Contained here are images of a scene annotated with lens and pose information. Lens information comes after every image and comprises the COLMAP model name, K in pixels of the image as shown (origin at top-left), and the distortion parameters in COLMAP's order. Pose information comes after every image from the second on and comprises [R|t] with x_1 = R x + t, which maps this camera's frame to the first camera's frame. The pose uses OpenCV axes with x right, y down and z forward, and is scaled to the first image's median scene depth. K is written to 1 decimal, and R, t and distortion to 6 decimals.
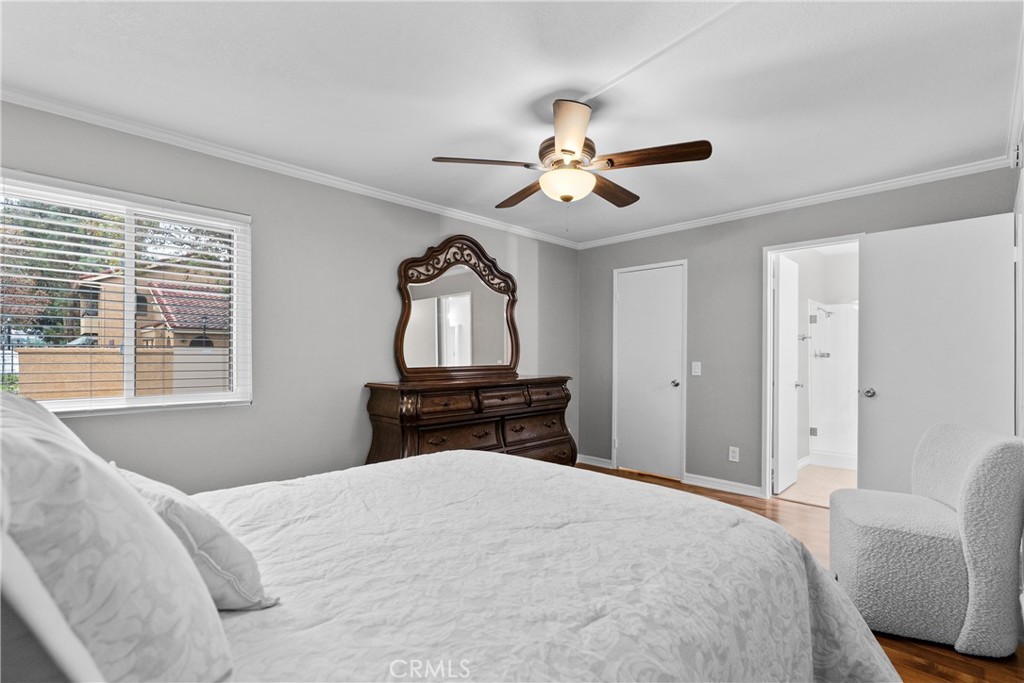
lens RADIAL K [[470.4, 0, 512.0], [0, 470.4, 341.5], [0, 0, 1]] dist [-0.000347, 0.000032]
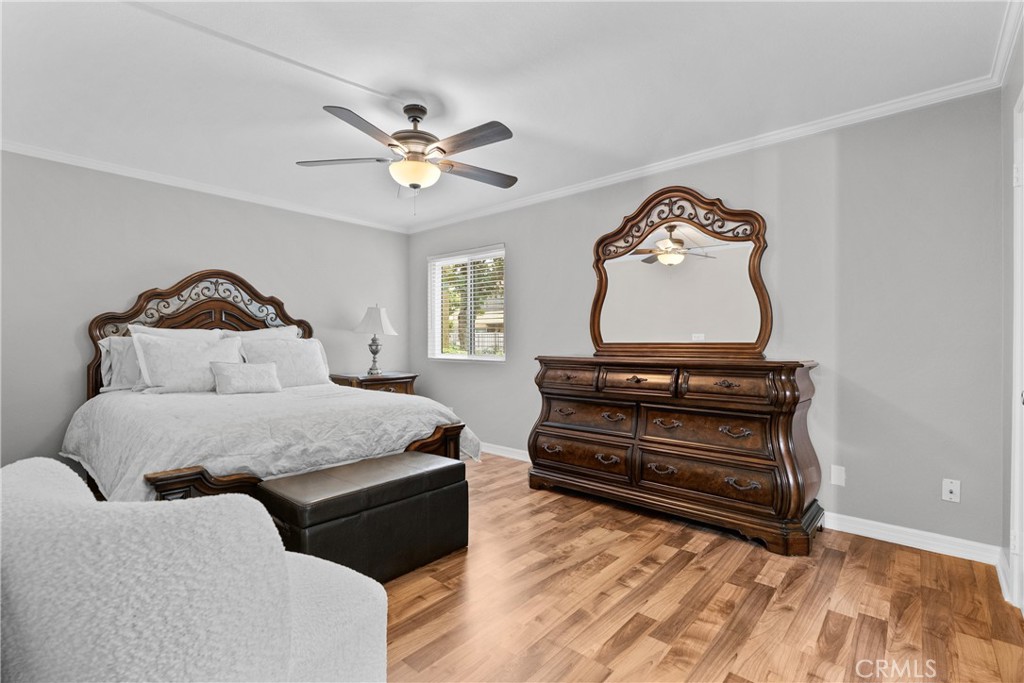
lens RADIAL K [[470.4, 0, 512.0], [0, 470.4, 341.5], [0, 0, 1]] dist [-0.000347, 0.000032]
pose [[0.064348, 0.006082, -0.997909, 0.728549], [0.033549, 0.999403, 0.008254, 0.036394], [0.997363, -0.034010, 0.064106, 0.649931]]
